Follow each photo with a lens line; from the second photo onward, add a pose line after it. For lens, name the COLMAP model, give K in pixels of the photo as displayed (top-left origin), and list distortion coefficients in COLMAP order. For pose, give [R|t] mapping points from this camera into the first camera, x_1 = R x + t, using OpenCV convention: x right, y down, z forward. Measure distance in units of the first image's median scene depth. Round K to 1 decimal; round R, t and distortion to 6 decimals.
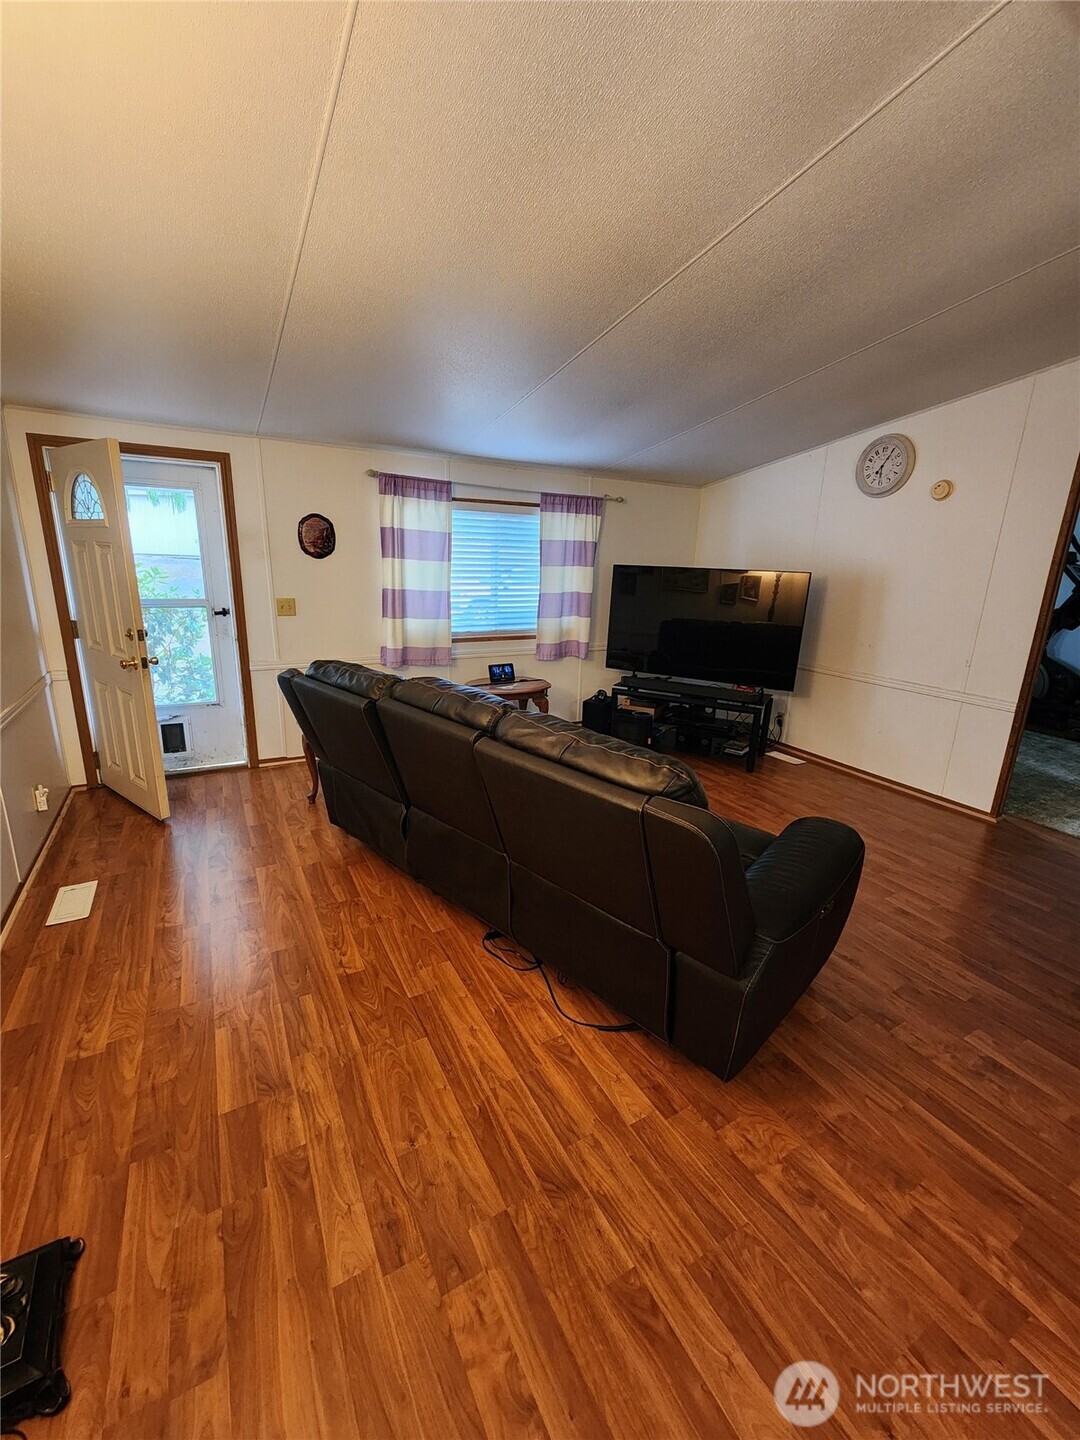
lens RADIAL K [[587.1, 0, 536.7], [0, 587.1, 719.3], [0, 0, 1]] dist [-0.014270, -0.001029]
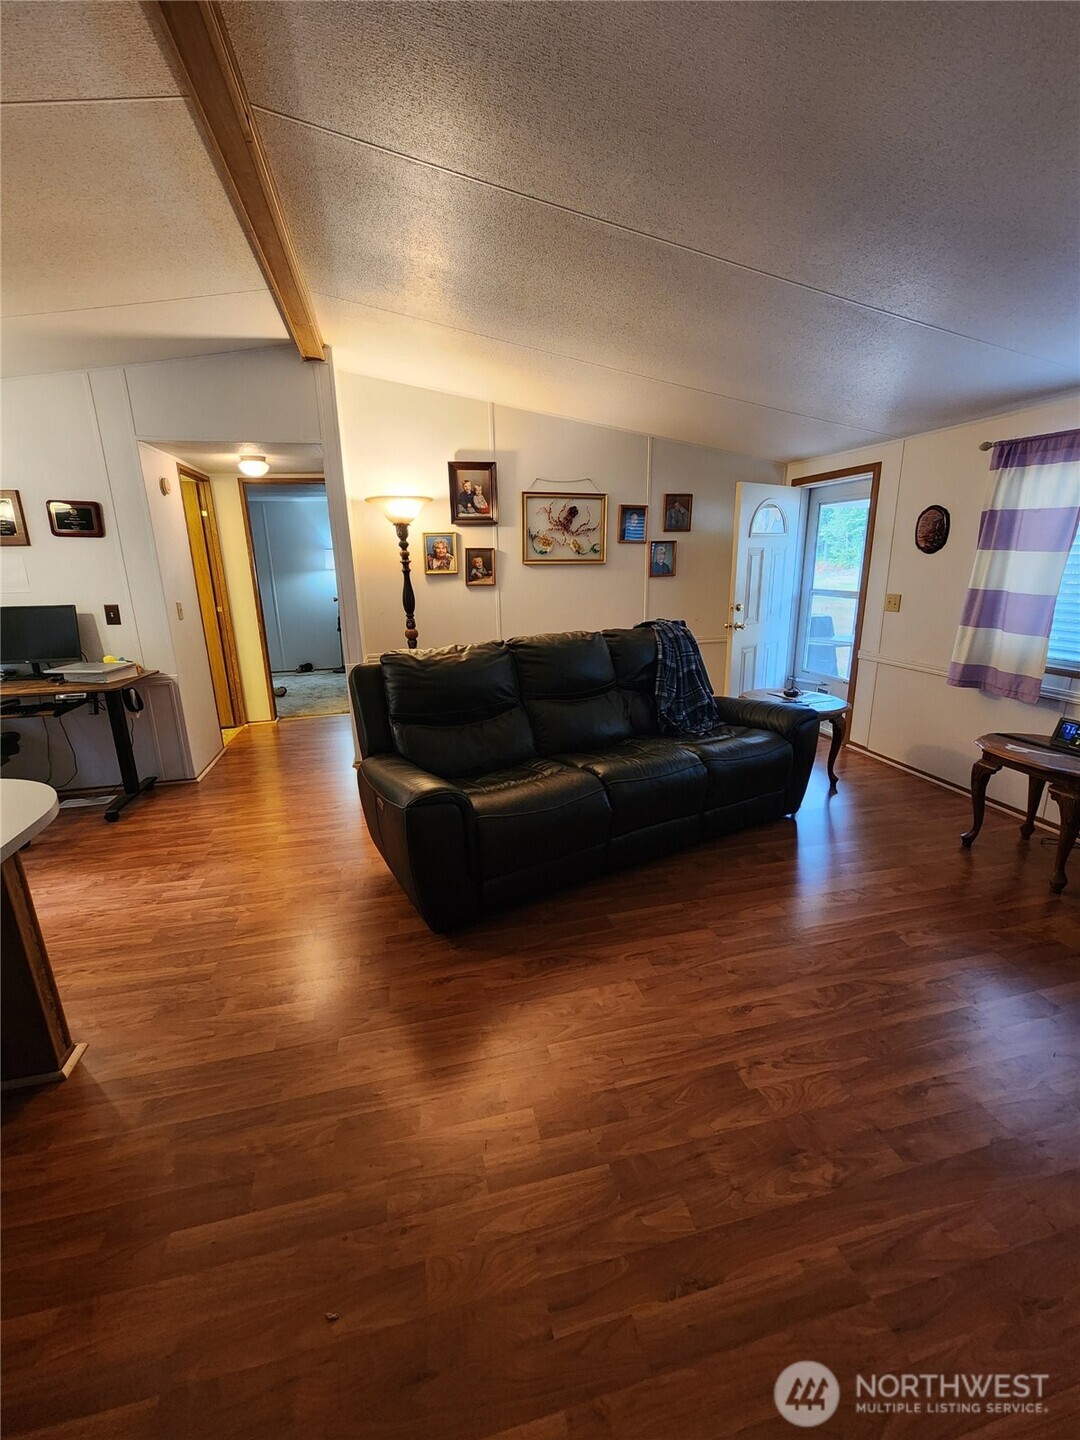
lens RADIAL K [[587.1, 0, 537.2], [0, 587.1, 717.6], [0, 0, 1]] dist [-0.014270, -0.001029]
pose [[-0.272345, 0.222738, -0.936064, 0.713222], [-0.243314, 0.925278, 0.290963, -0.150207], [0.930928, 0.307000, -0.197799, 0.676819]]
